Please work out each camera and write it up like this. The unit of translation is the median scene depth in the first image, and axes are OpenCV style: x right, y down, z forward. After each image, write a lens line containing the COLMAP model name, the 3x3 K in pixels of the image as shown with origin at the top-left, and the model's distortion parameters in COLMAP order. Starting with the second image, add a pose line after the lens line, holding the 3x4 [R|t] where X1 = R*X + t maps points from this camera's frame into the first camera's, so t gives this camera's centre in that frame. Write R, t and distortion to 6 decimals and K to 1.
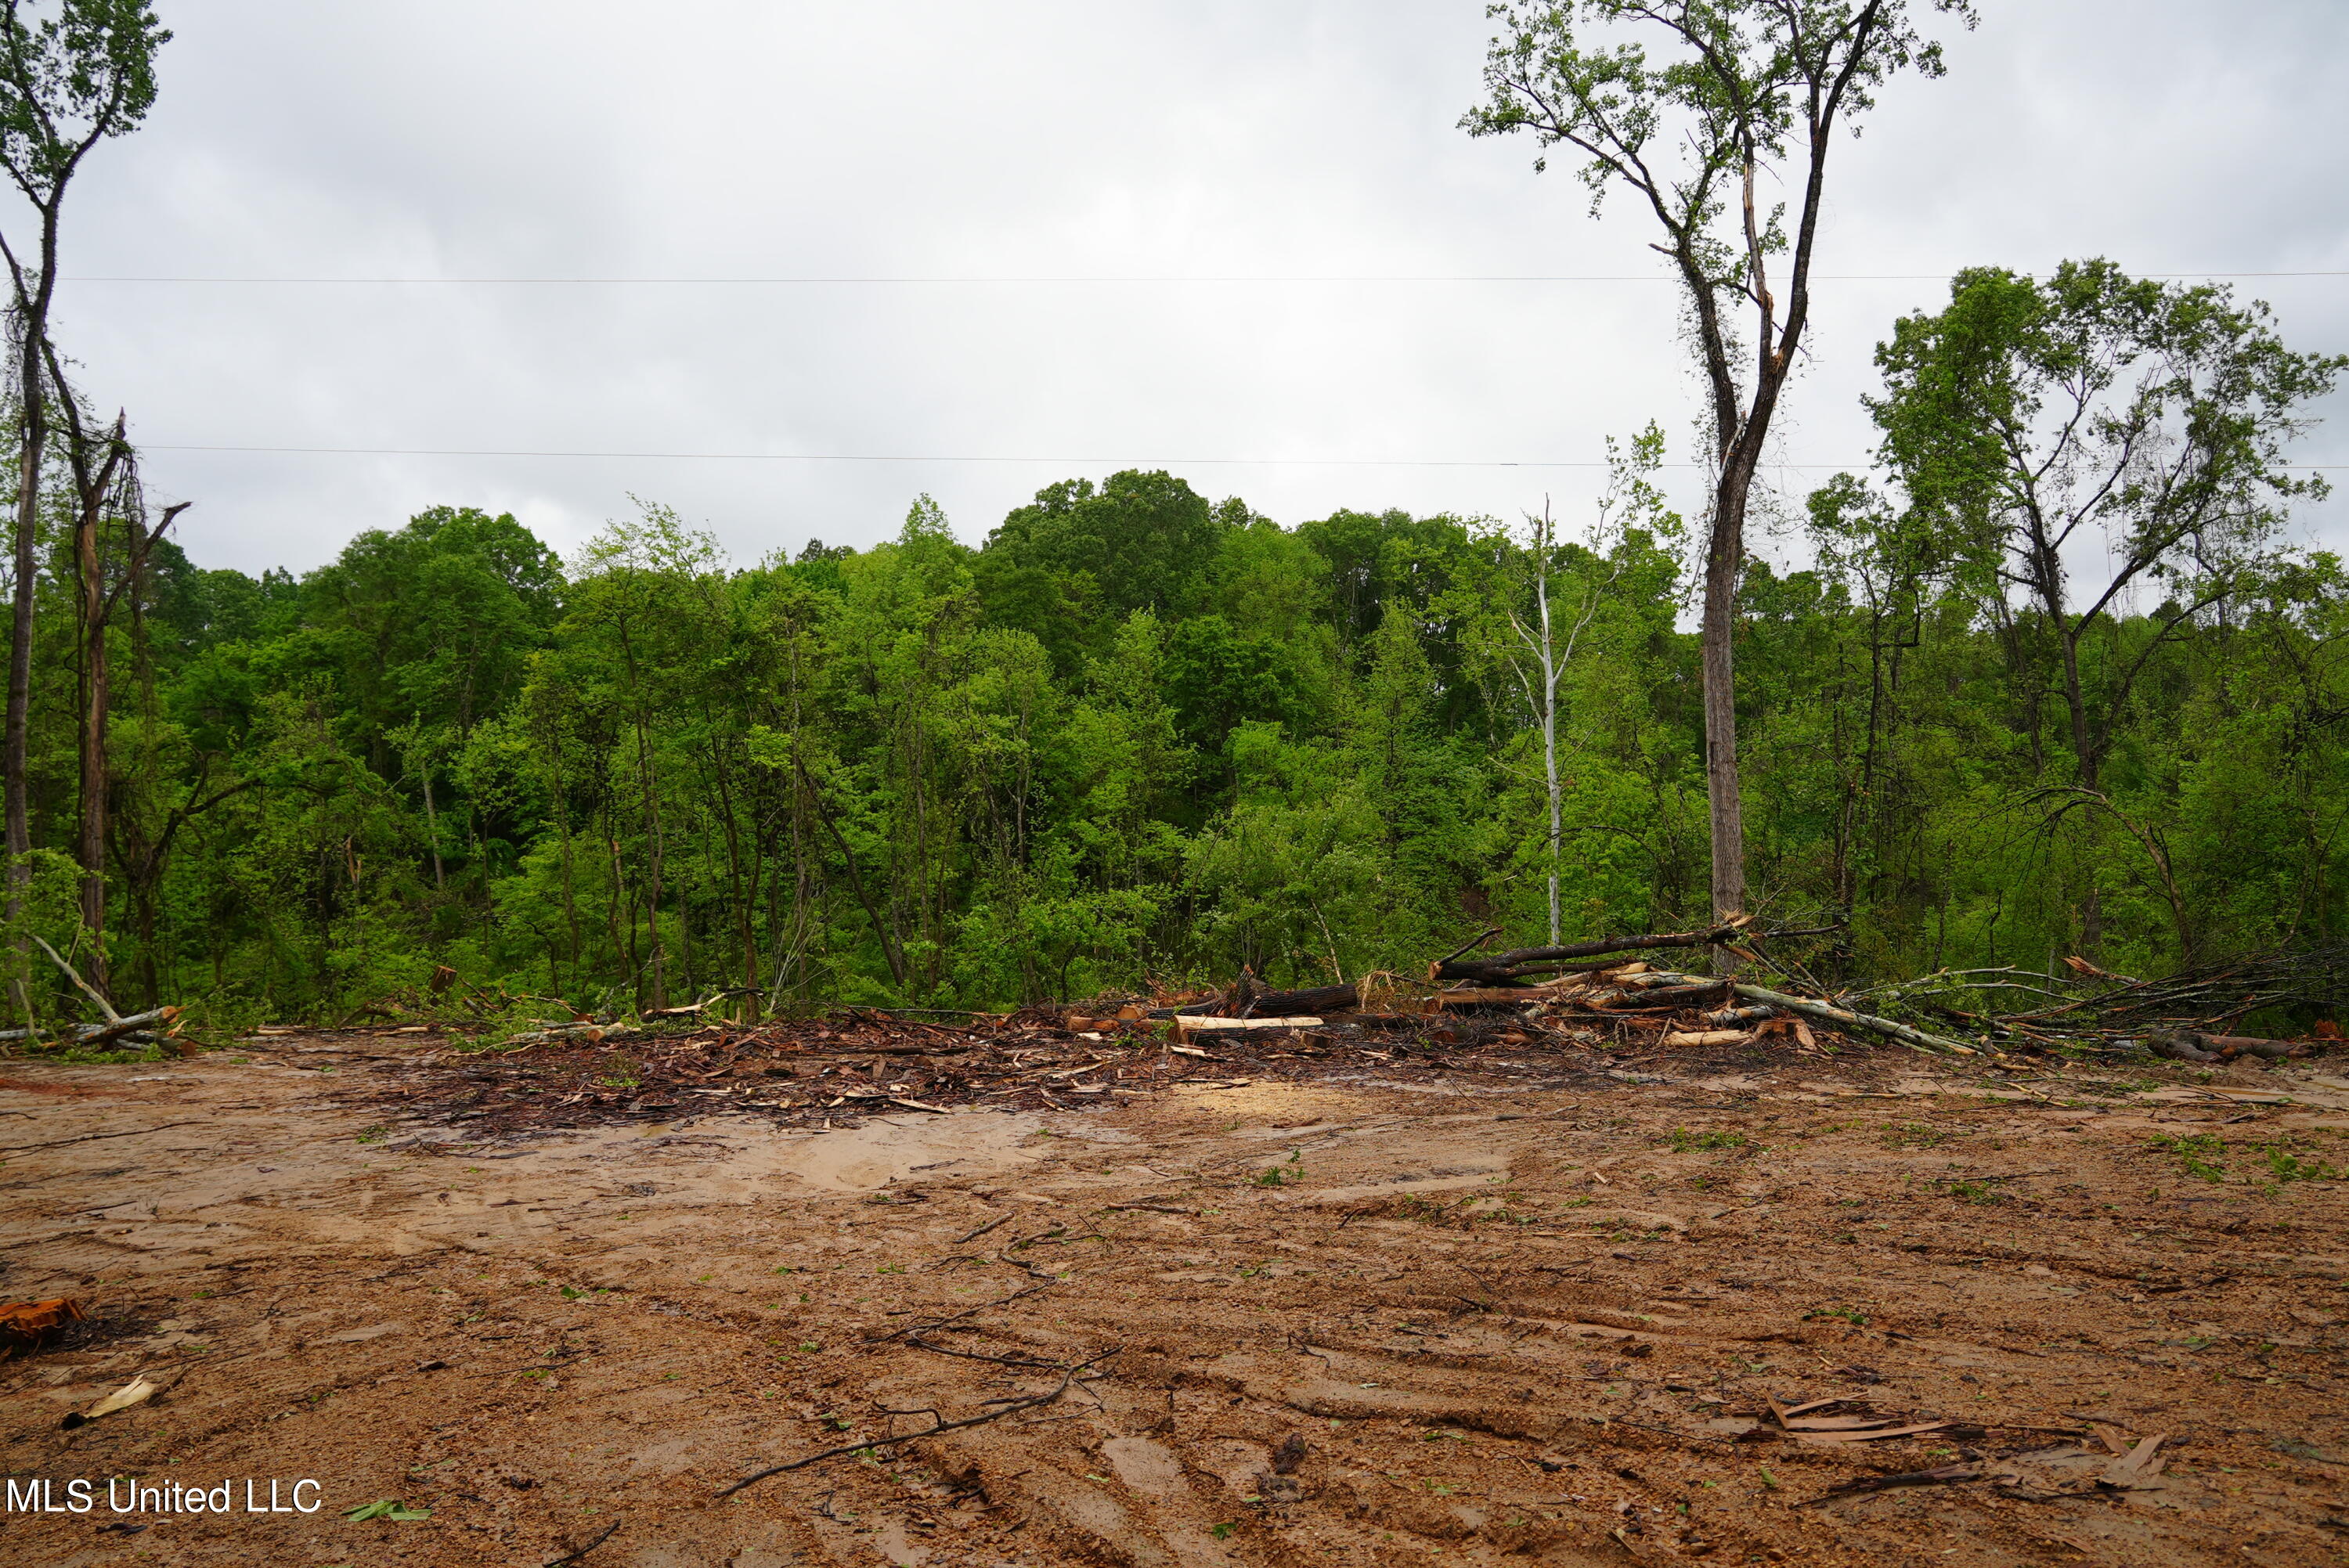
lens RADIAL K [[1973.5, 0, 1174.5], [0, 1973.5, 784.0], [0, 0, 1]] dist [-0.030791, 0.071458]
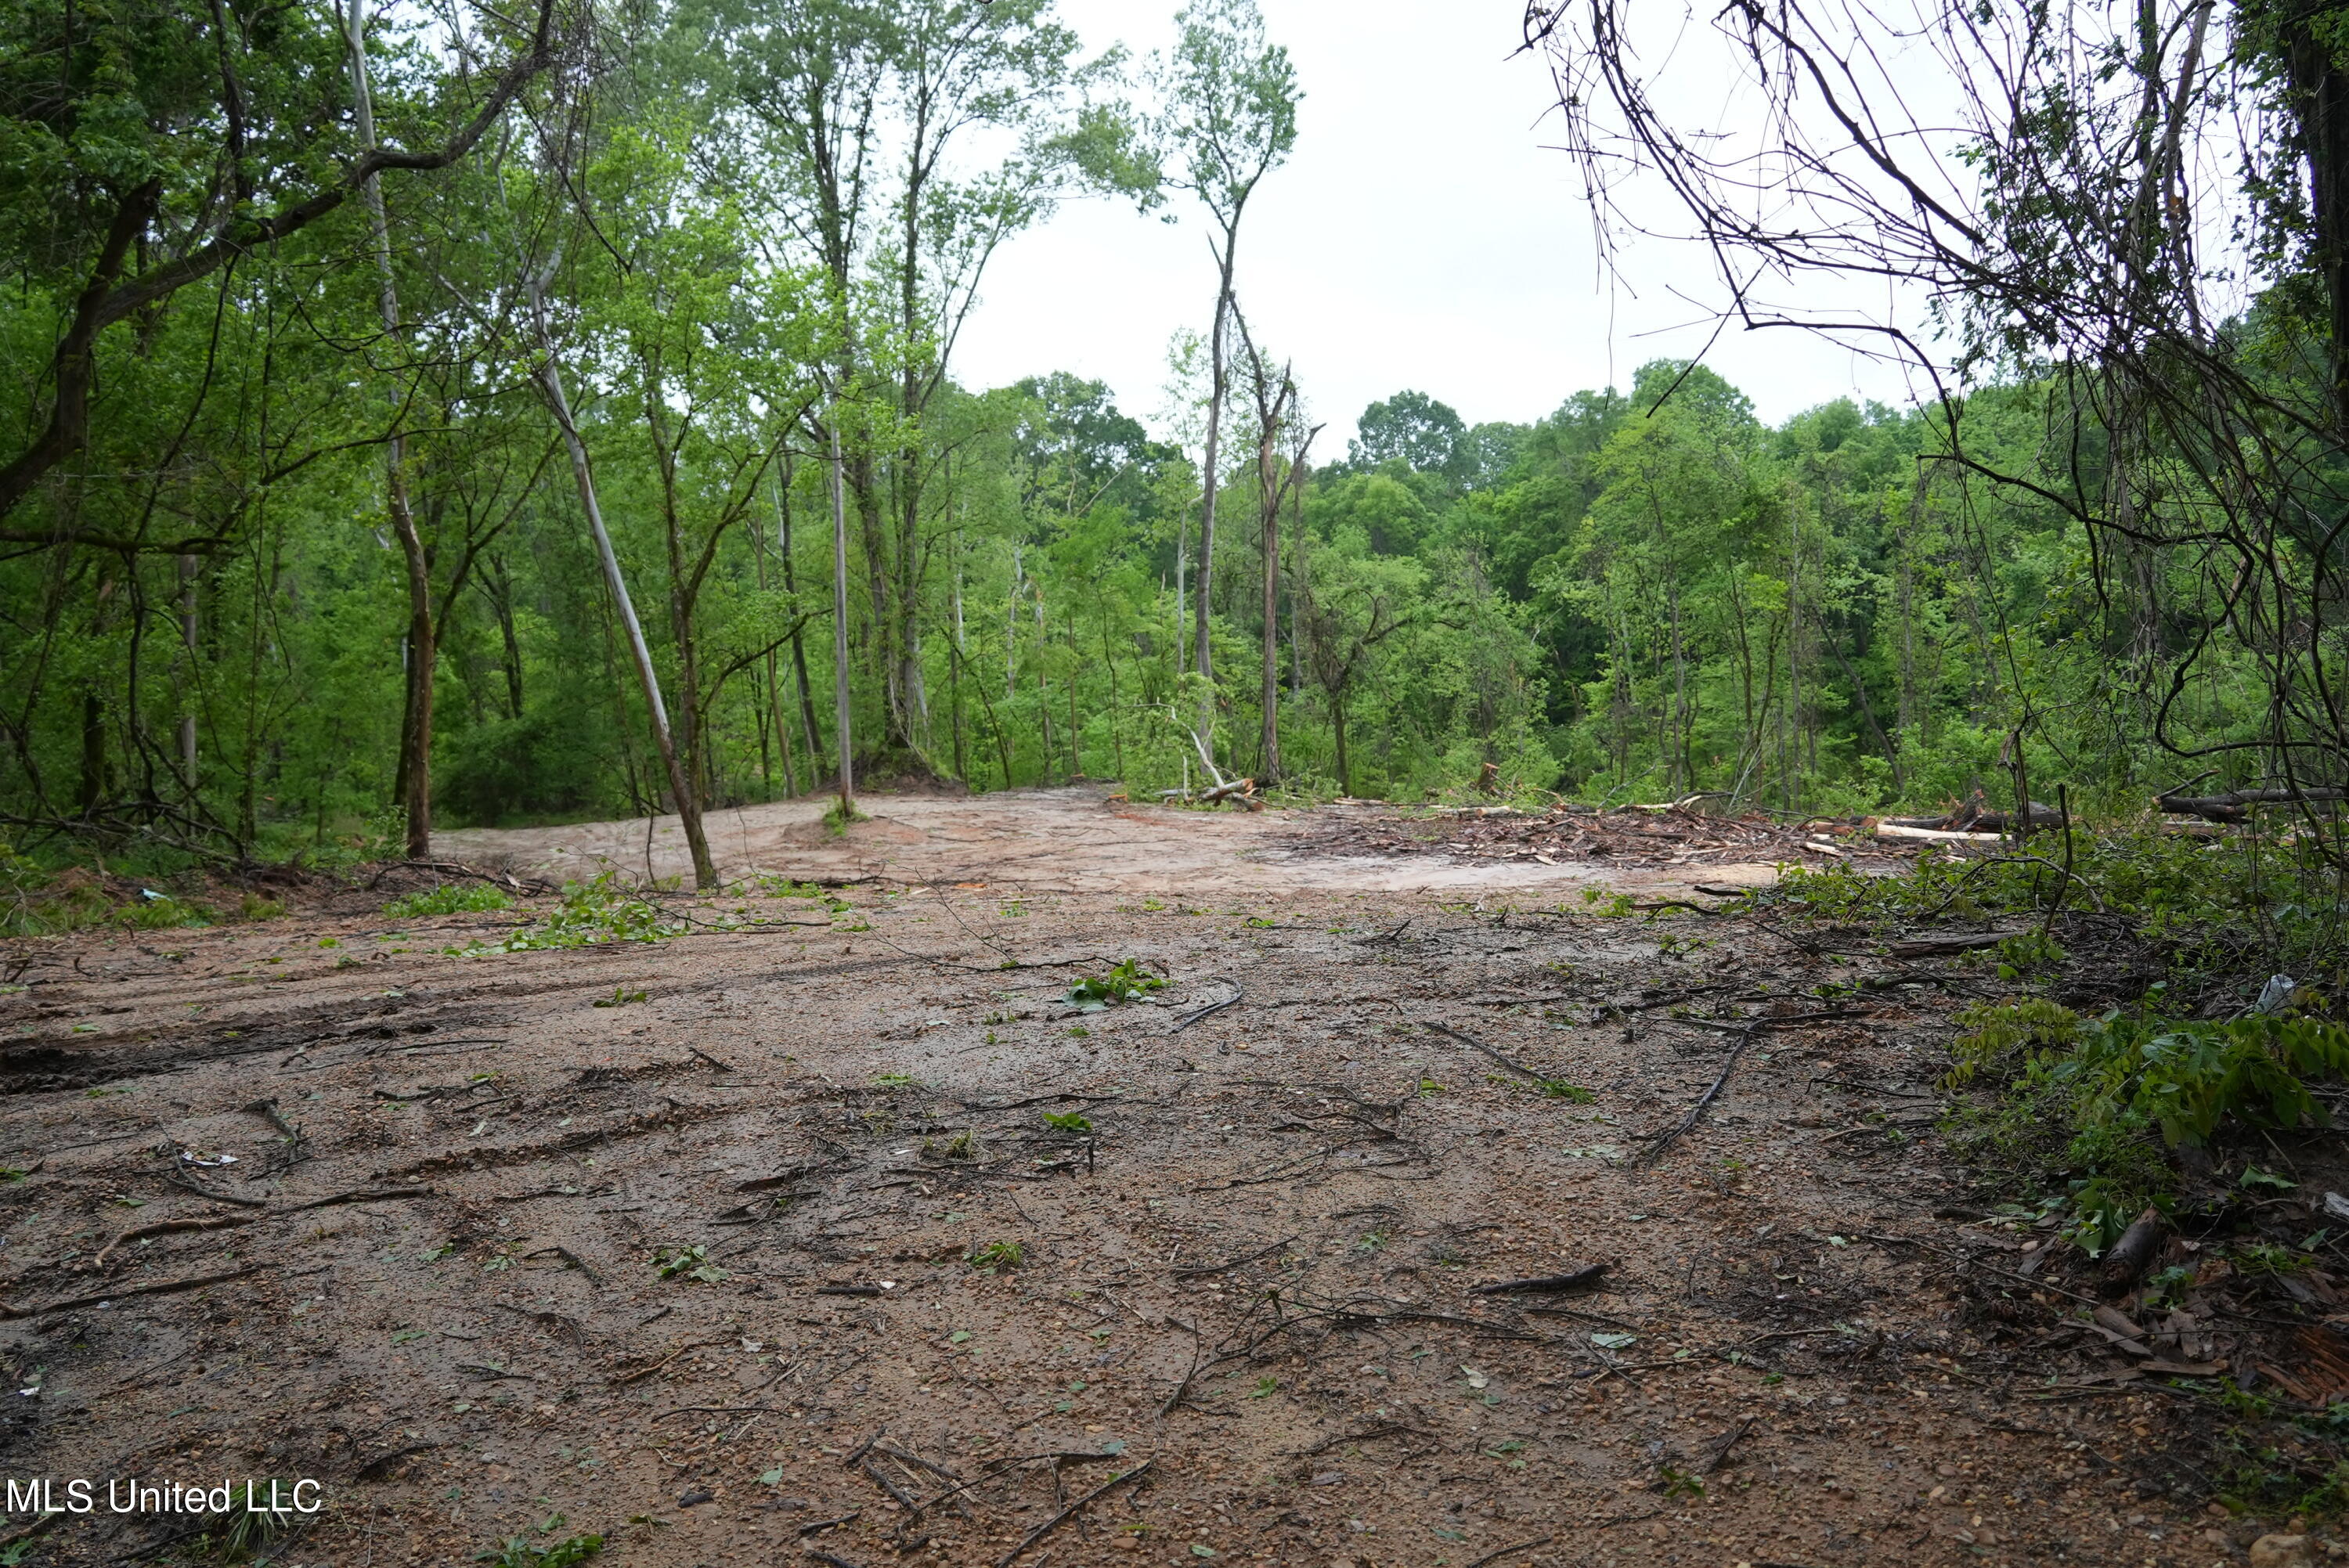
lens RADIAL K [[1964.2, 0, 1174.5], [0, 1964.2, 784.0], [0, 0, 1]] dist [-0.000019, 0.046169]
pose [[0.800314, 0.052904, -0.597243, 0.276478], [0.003737, 0.995640, 0.093202, -0.020807], [0.599570, -0.076822, 0.796627, -0.204526]]
